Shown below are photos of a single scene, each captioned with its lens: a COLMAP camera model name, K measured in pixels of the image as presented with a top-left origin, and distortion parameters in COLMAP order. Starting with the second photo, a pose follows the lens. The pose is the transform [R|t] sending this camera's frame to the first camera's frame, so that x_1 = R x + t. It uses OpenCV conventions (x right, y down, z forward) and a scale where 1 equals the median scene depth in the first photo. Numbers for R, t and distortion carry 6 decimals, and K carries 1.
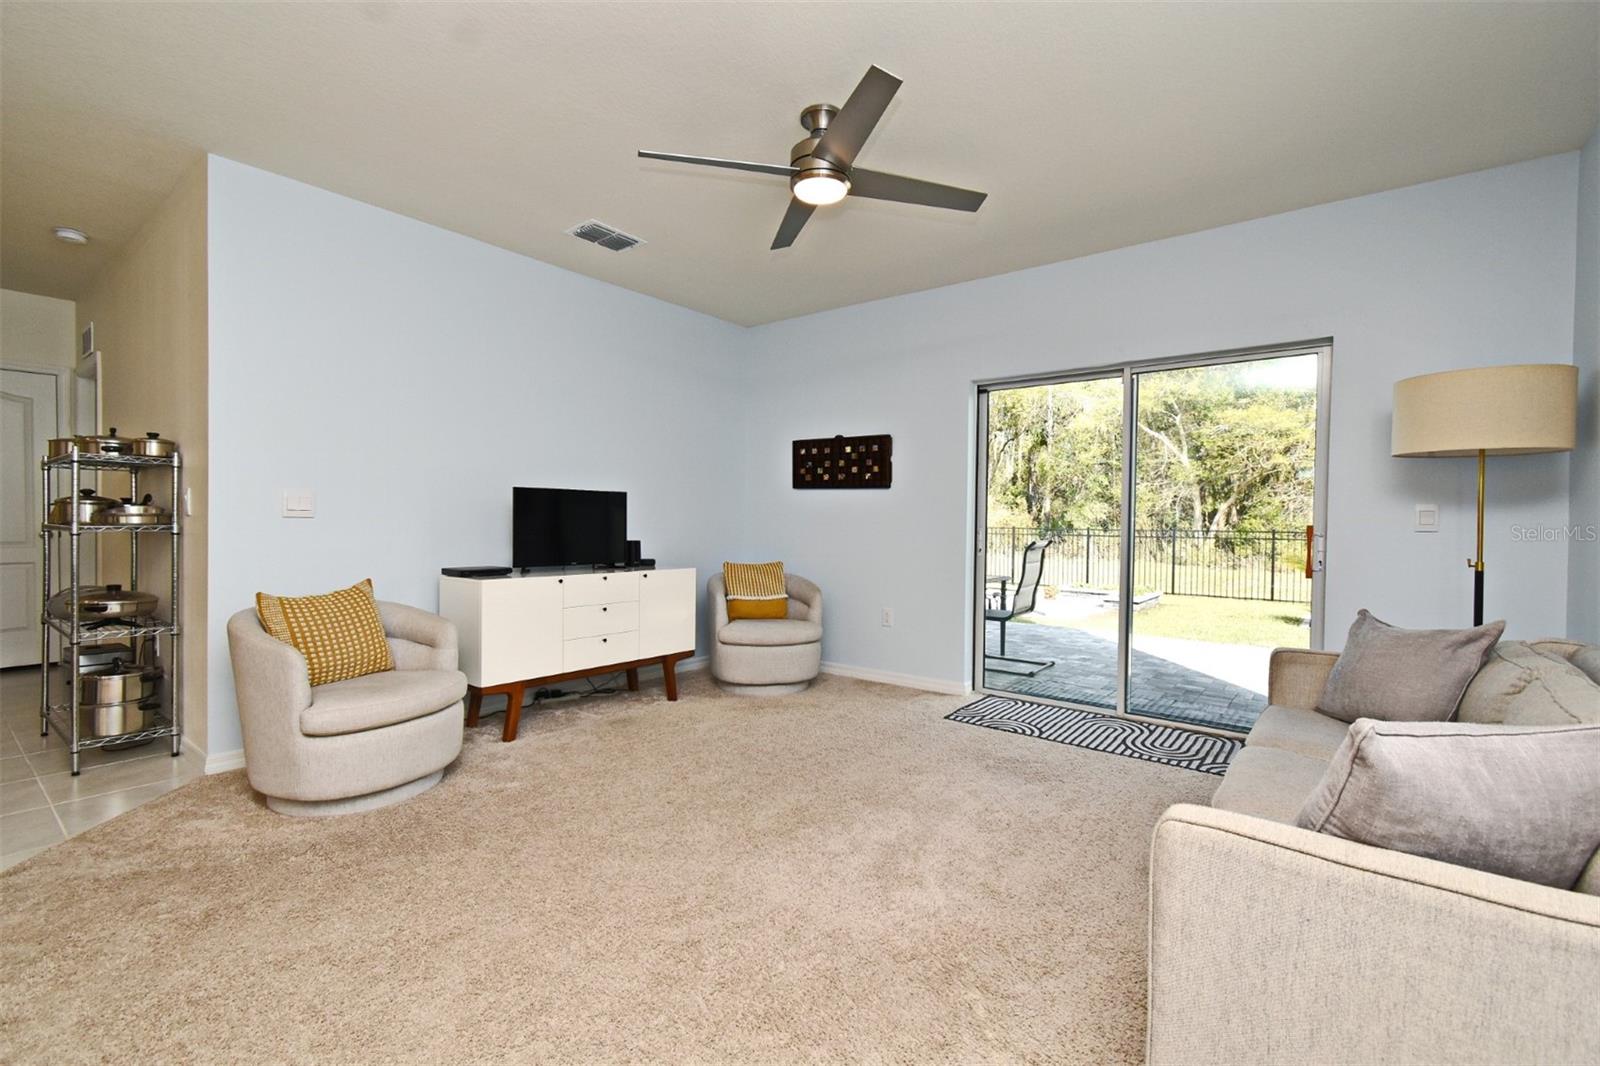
lens RADIAL K [[704.1, 0, 802.6], [0, 704.1, 529.8], [0, 0, 1]] dist [0.007293, -0.003642]
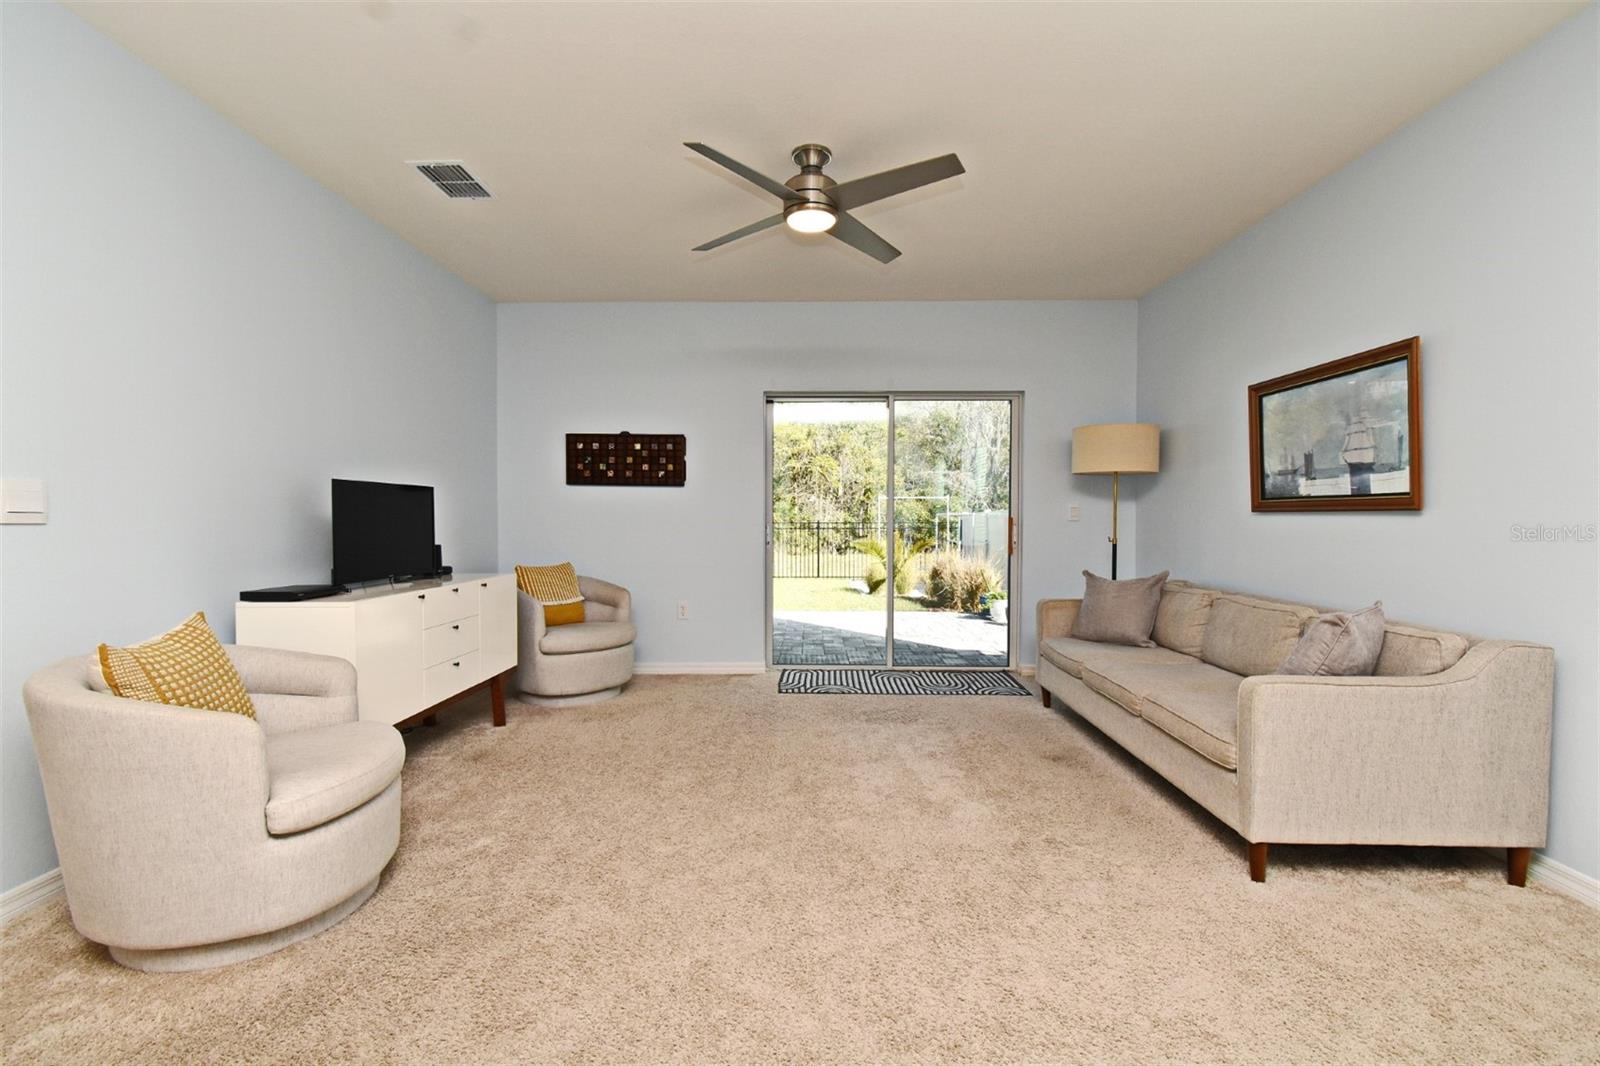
lens RADIAL K [[704.1, 0, 800.3], [0, 704.1, 533.4], [0, 0, 1]] dist [0.007293, -0.003642]
pose [[0.797504, -0.025173, 0.602788, -0.407301], [0.017162, 0.999671, 0.019042, -0.007227], [-0.603069, -0.004842, 0.797674, 0.077635]]
